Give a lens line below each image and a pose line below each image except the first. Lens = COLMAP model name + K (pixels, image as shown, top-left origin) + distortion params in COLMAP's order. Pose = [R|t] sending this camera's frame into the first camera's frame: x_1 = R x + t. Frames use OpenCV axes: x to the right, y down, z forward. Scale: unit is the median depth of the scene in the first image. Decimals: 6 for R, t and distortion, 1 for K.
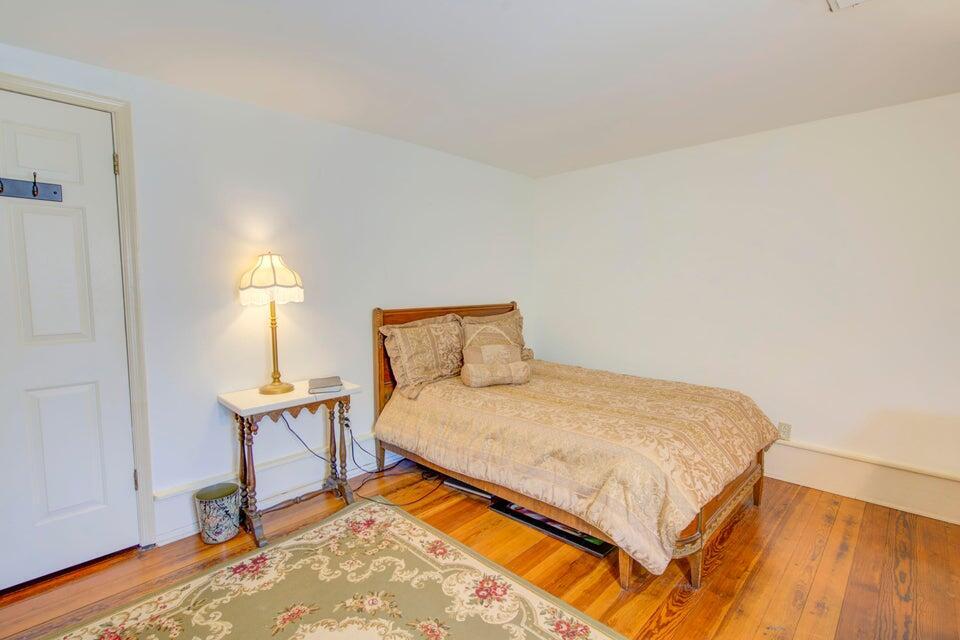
lens RADIAL K [[448.5, 0, 480.0], [0, 448.5, 320.0], [0, 0, 1]] dist [0.002296, -0.001502]
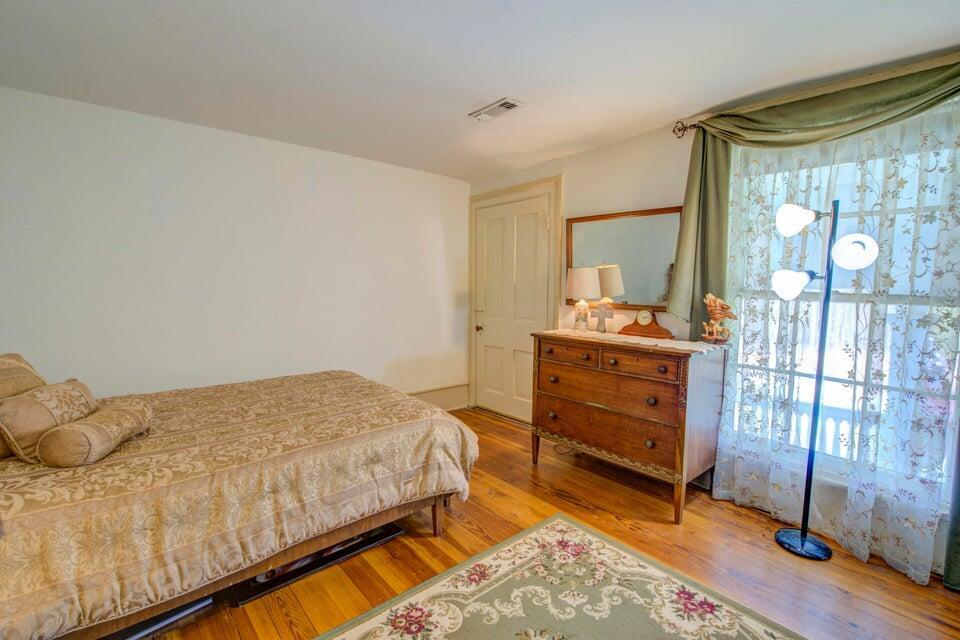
lens RADIAL K [[448.5, 0, 480.0], [0, 448.5, 320.0], [0, 0, 1]] dist [0.002296, -0.001502]
pose [[0.097695, -0.080284, 0.991973, -0.746887], [0.074537, 0.994532, 0.073150, -0.043570], [-0.992421, 0.066793, 0.103145, 0.686251]]
